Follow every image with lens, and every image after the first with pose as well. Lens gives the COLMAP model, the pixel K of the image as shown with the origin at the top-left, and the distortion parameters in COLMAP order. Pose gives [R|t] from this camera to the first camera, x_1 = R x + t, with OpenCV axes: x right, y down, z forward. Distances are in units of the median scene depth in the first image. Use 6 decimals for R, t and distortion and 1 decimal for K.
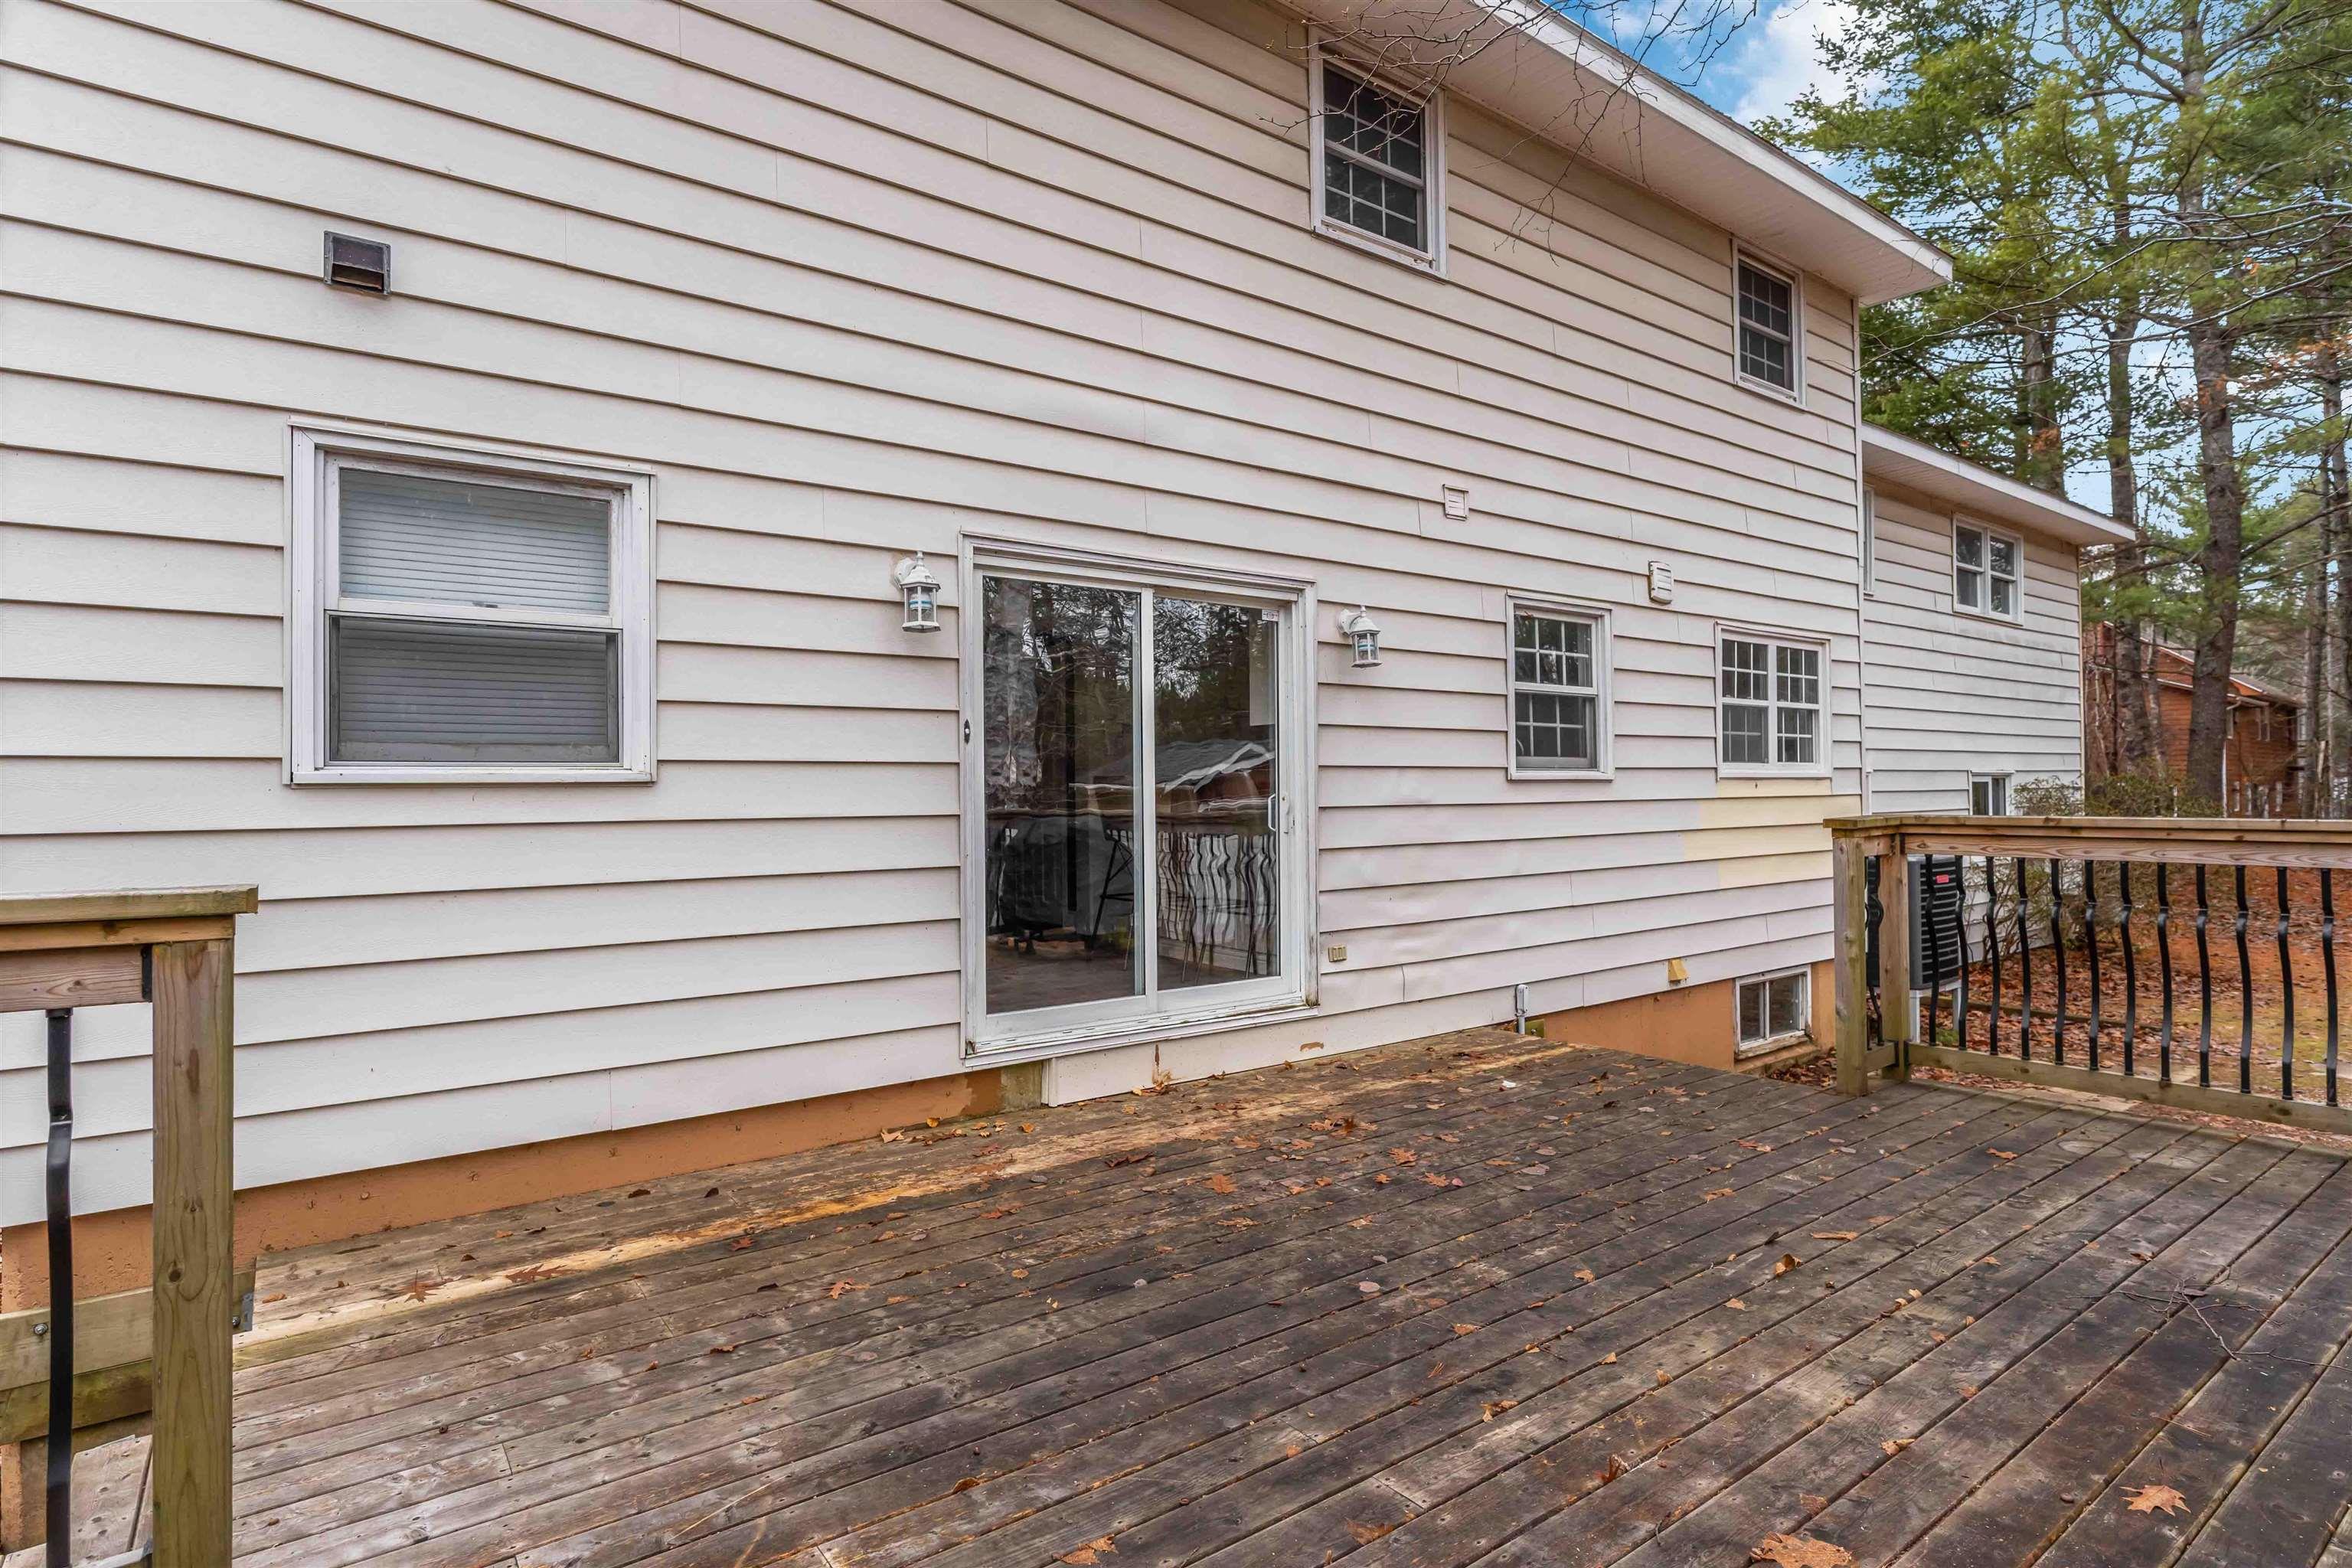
lens RADIAL K [[1214.5, 0, 1180.3], [0, 1214.5, 771.3], [0, 0, 1]] dist [-0.000075, -0.000271]
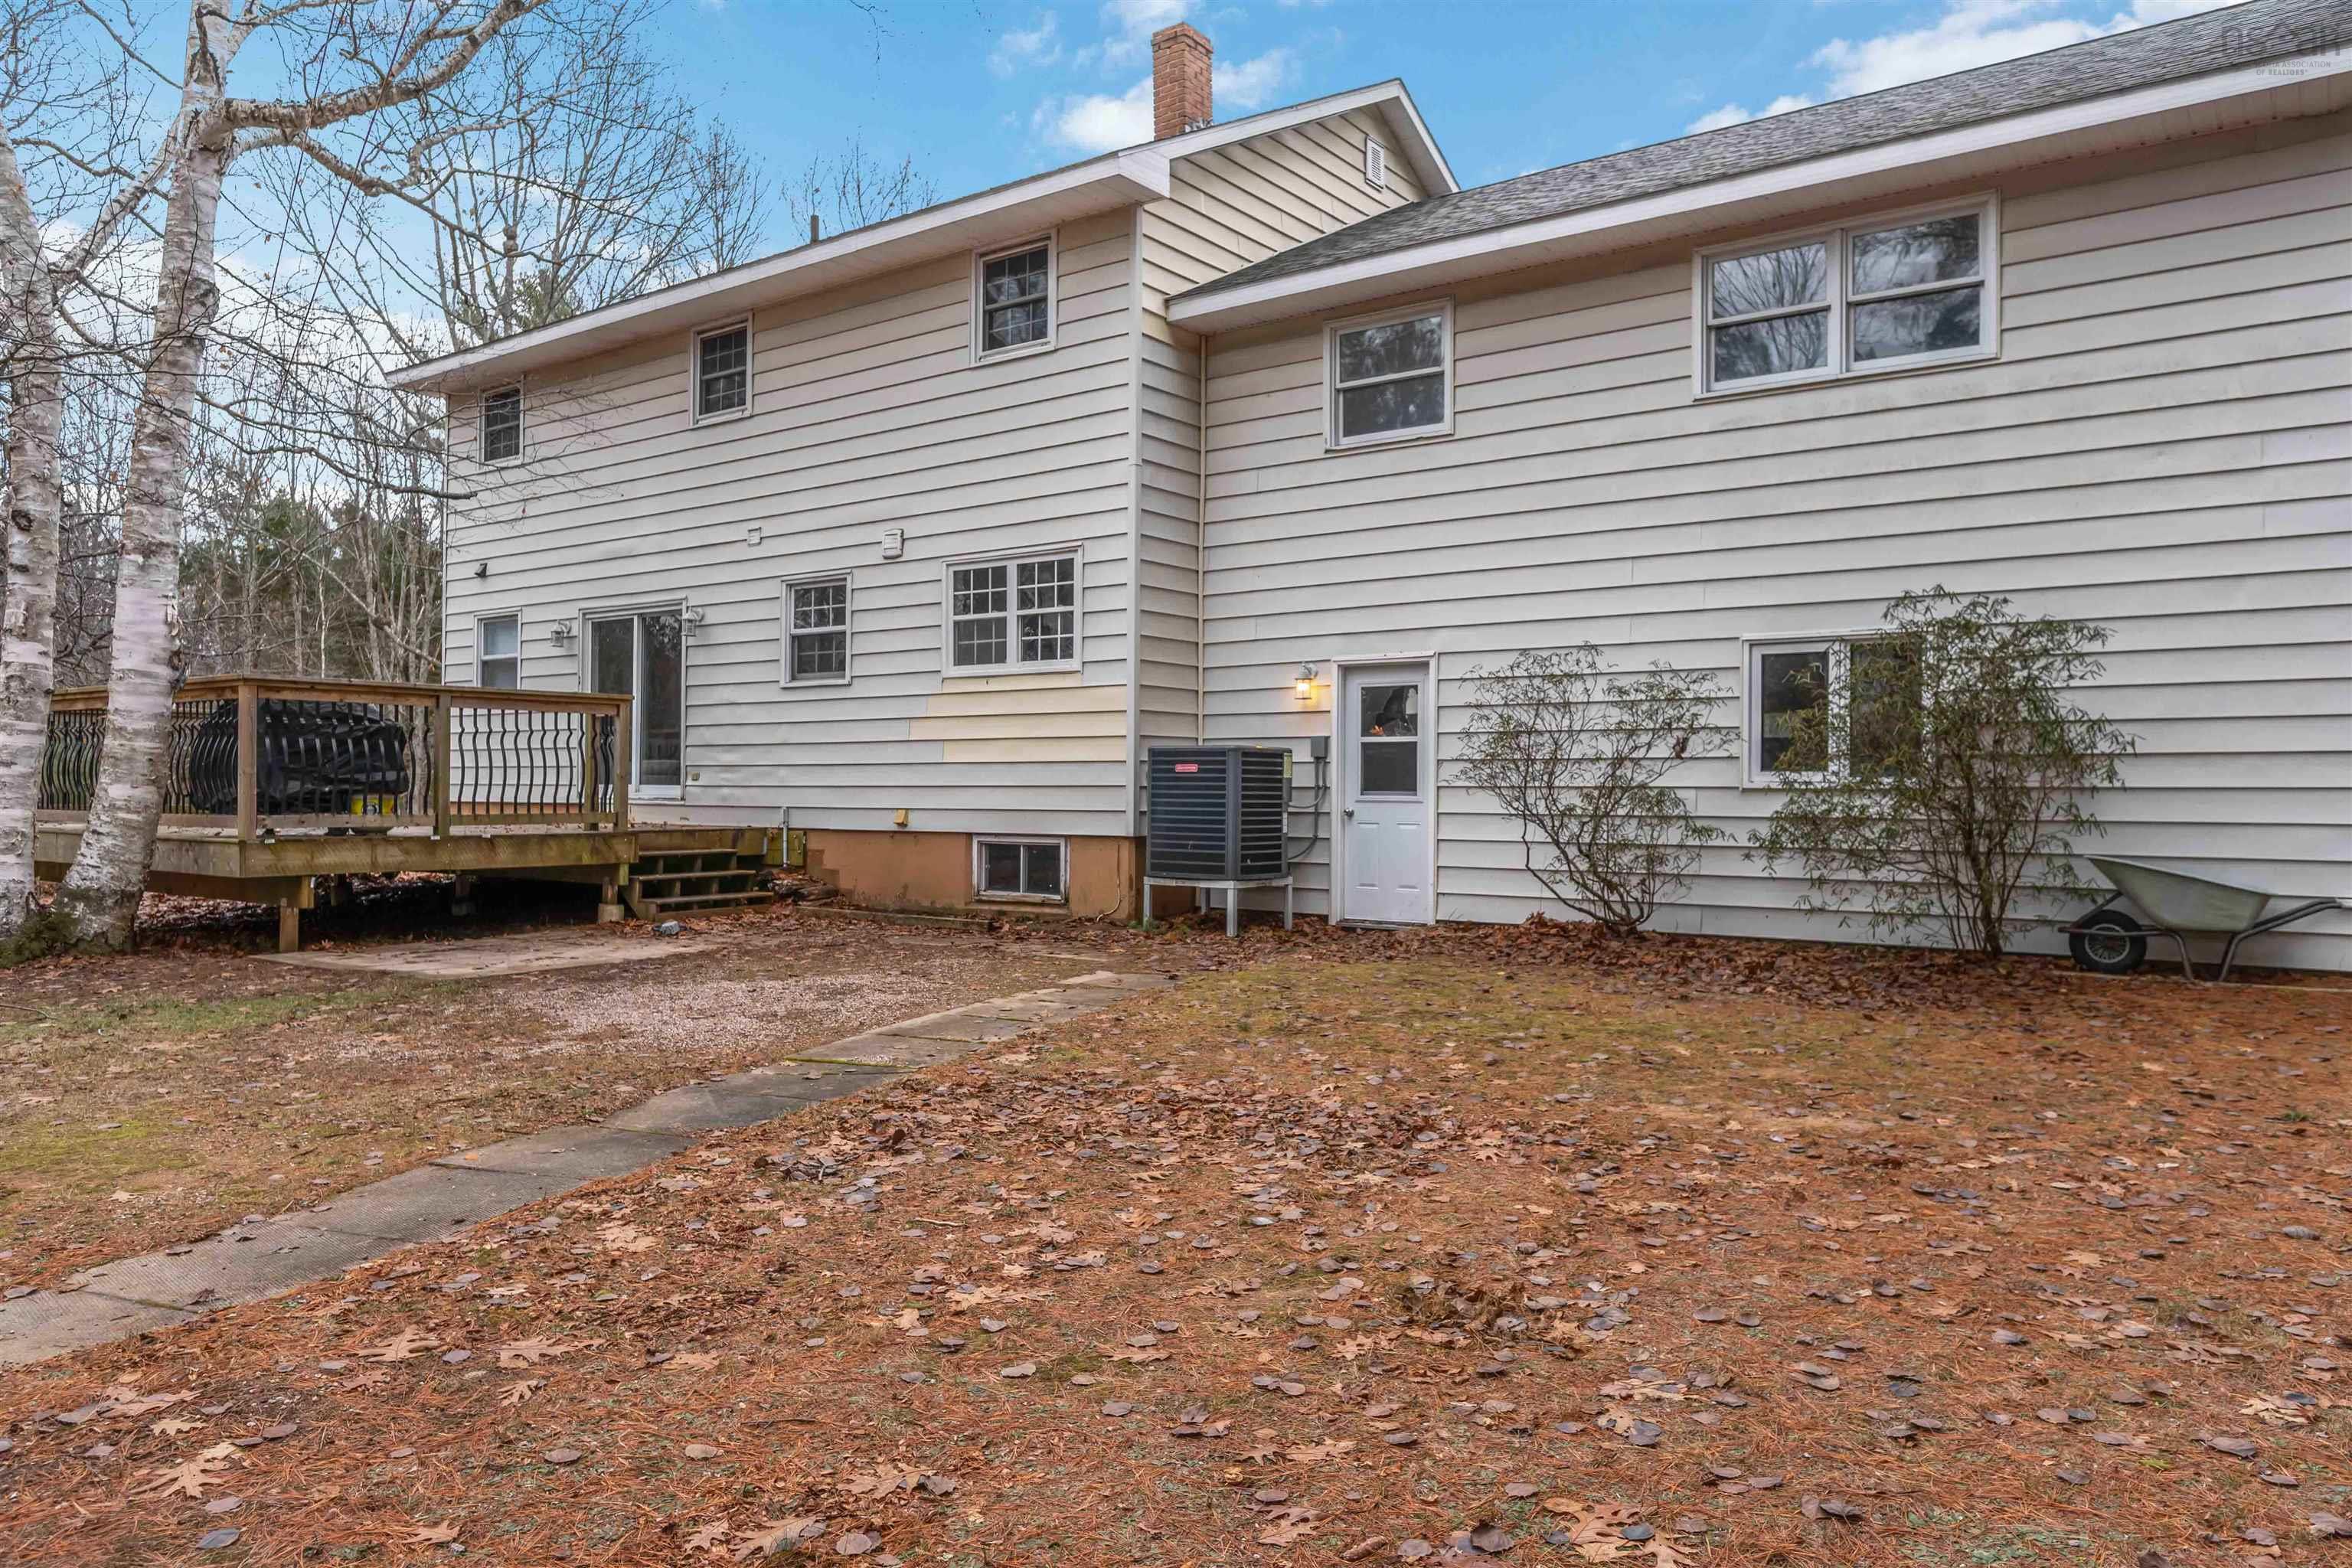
lens RADIAL K [[1557.9, 0, 1179.0], [0, 1557.9, 779.2], [0, 0, 1]] dist [0.000092, 0.000130]
pose [[0.290444, 0.000807, -0.956892, 2.064042], [0.003401, 0.999992, 0.001876, 0.108879], [0.956886, -0.003800, 0.290439, 0.728087]]
